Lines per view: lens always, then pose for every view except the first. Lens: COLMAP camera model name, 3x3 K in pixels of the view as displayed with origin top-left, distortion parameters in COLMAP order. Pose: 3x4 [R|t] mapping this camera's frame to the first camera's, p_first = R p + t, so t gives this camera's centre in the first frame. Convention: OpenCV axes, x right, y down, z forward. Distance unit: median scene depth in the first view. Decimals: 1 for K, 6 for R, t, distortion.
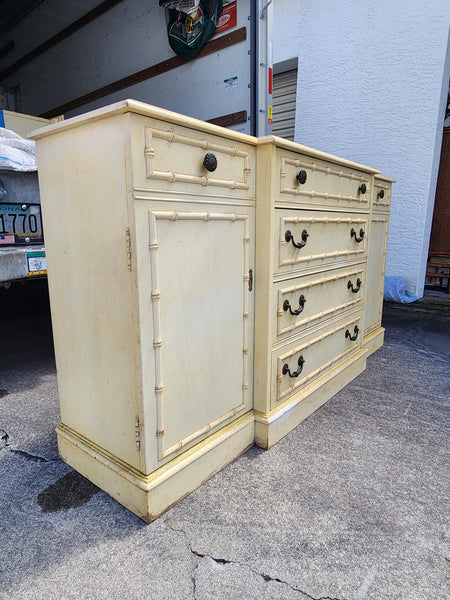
lens RADIAL K [[382.2, 0, 223.9], [0, 382.2, 298.9], [0, 0, 1]] dist [0.003007, -0.001185]
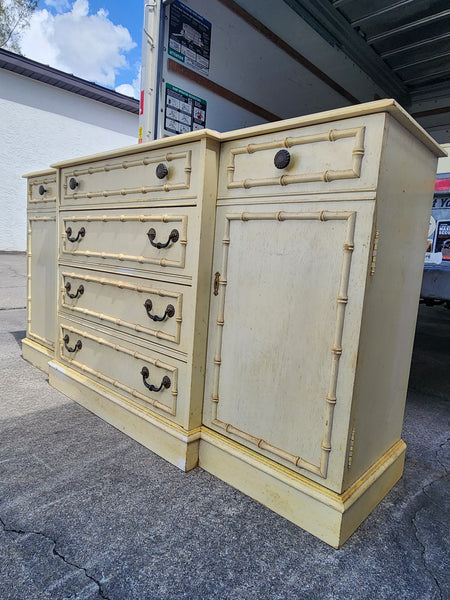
lens RADIAL K [[382.4, 0, 222.5], [0, 382.4, 302.1], [0, 0, 1]] dist [-0.000052, -0.000918]
pose [[-0.056815, 0.129945, -0.989892, 1.428617], [-0.257347, 0.956083, 0.140277, -0.249012], [0.964648, 0.262715, -0.020879, 1.575331]]
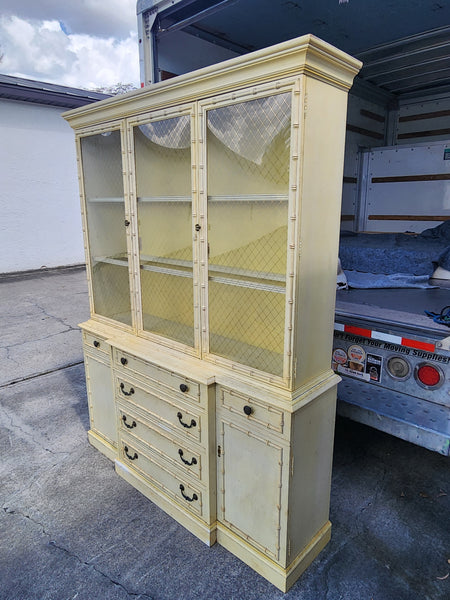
lens RADIAL K [[403.1, 0, 223.3], [0, 403.1, 299.3], [0, 0, 1]] dist [-0.000707, 0.000842]
pose [[-0.065520, 0.237697, -0.969127, 2.035051], [-0.184163, 0.951649, 0.245861, -1.190469], [0.980710, 0.194586, -0.018577, 1.456503]]
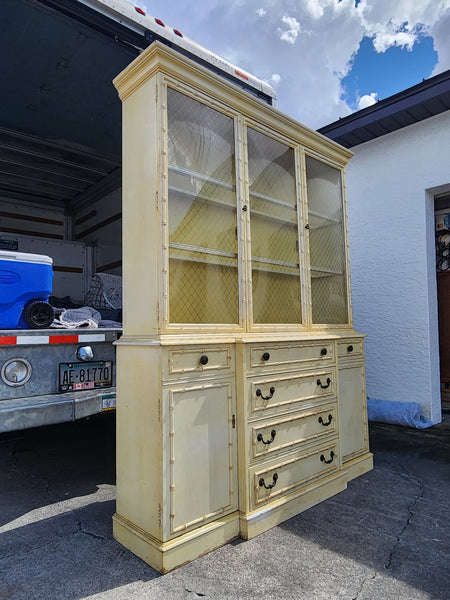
lens RADIAL K [[404.0, 0, 224.5], [0, 404.0, 297.3], [0, 0, 1]] dist [0.001779, -0.000854]
pose [[0.990671, -0.026946, -0.133587, 0.263281], [-0.010556, 0.962138, -0.272357, -0.084360], [0.135868, 0.271226, 0.952878, -0.763097]]
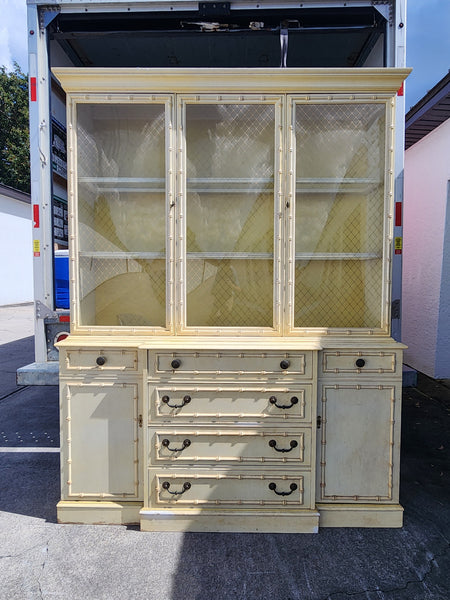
lens RADIAL K [[401.8, 0, 223.4], [0, 401.8, 299.3], [0, 0, 1]] dist [0.000390, -0.001625]
pose [[0.623262, 0.044175, -0.780764, 1.601588], [-0.155776, 0.985408, -0.068598, -0.495565], [0.766341, 0.164379, 0.621049, 0.073715]]
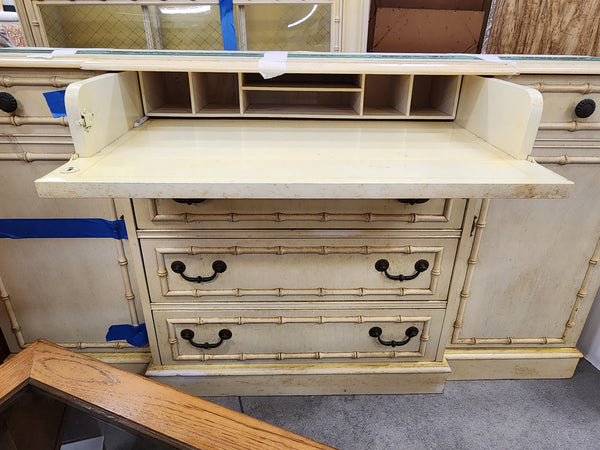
lens RADIAL K [[401.8, 0, 301.8], [0, 401.8, 228.5], [0, 0, 1]] dist [0.000390, -0.001625]
pose [[0.653401, 0.334668, -0.679017, 0.907585], [-0.158804, 0.937609, 0.309308, -0.373871], [0.740168, -0.094272, 0.665781, 0.656257]]
